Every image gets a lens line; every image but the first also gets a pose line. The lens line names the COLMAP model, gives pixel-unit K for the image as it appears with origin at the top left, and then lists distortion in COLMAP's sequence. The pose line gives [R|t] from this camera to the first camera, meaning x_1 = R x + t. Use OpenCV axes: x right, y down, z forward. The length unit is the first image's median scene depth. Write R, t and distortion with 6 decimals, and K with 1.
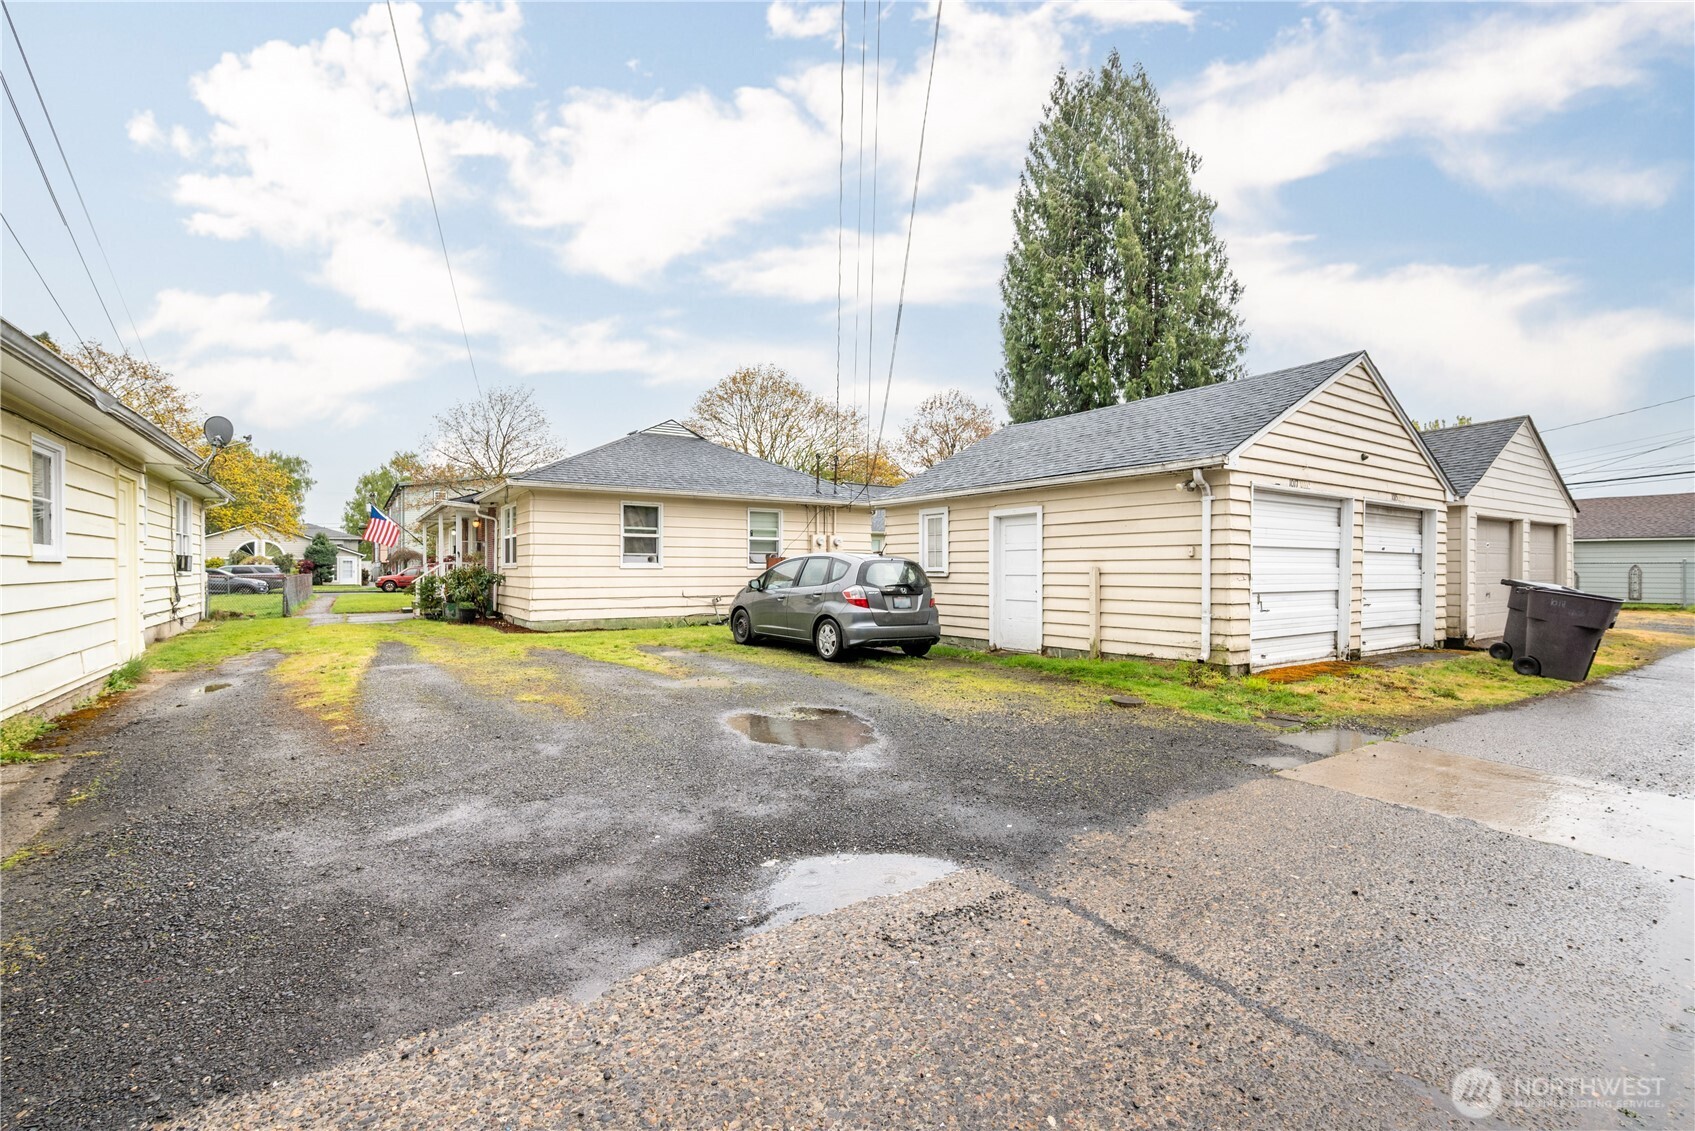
lens RADIAL K [[740.0, 0, 851.8], [0, 740.0, 563.1], [0, 0, 1]] dist [-0.010587, -0.000291]
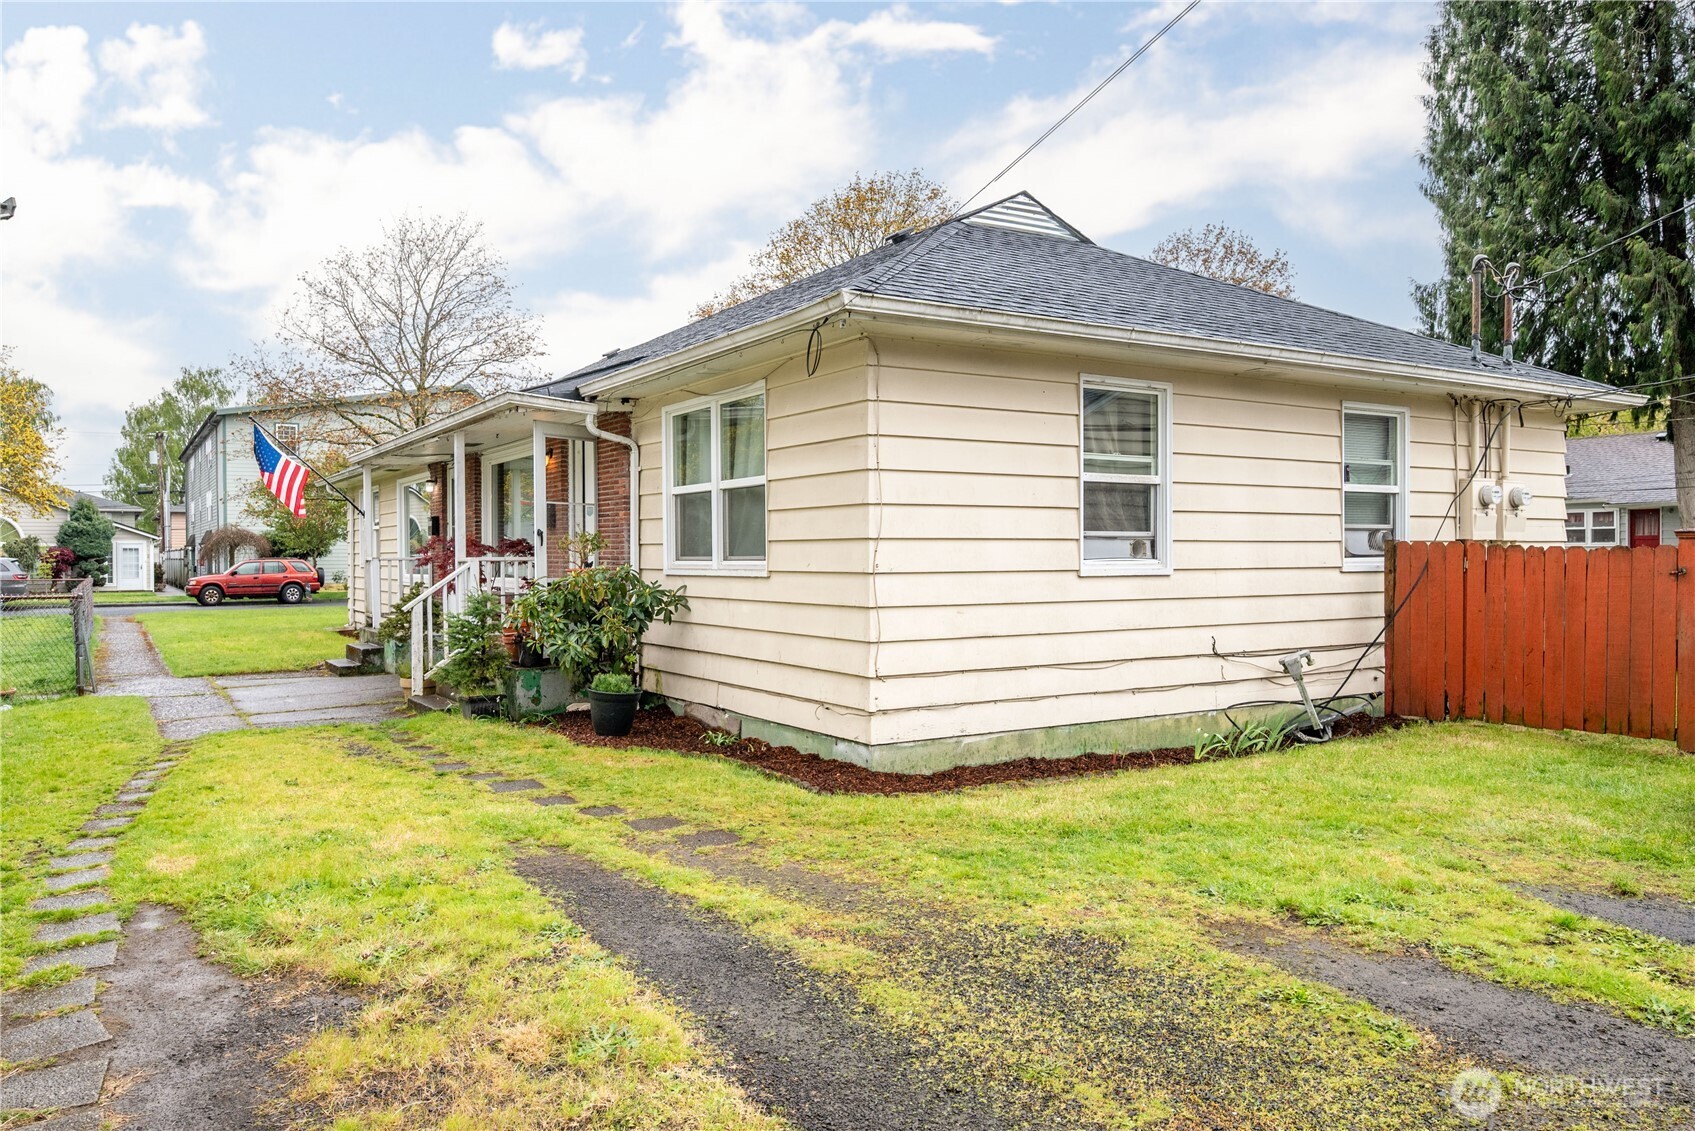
lens RADIAL K [[1196.0, 0, 843.3], [0, 1196.0, 556.2], [0, 0, 1]] dist [-0.015316, -0.003948]
pose [[0.999027, -0.006512, -0.043617, -0.384337], [0.006932, 0.999931, 0.009495, -0.007572], [0.043552, -0.009788, 0.999003, 0.435888]]
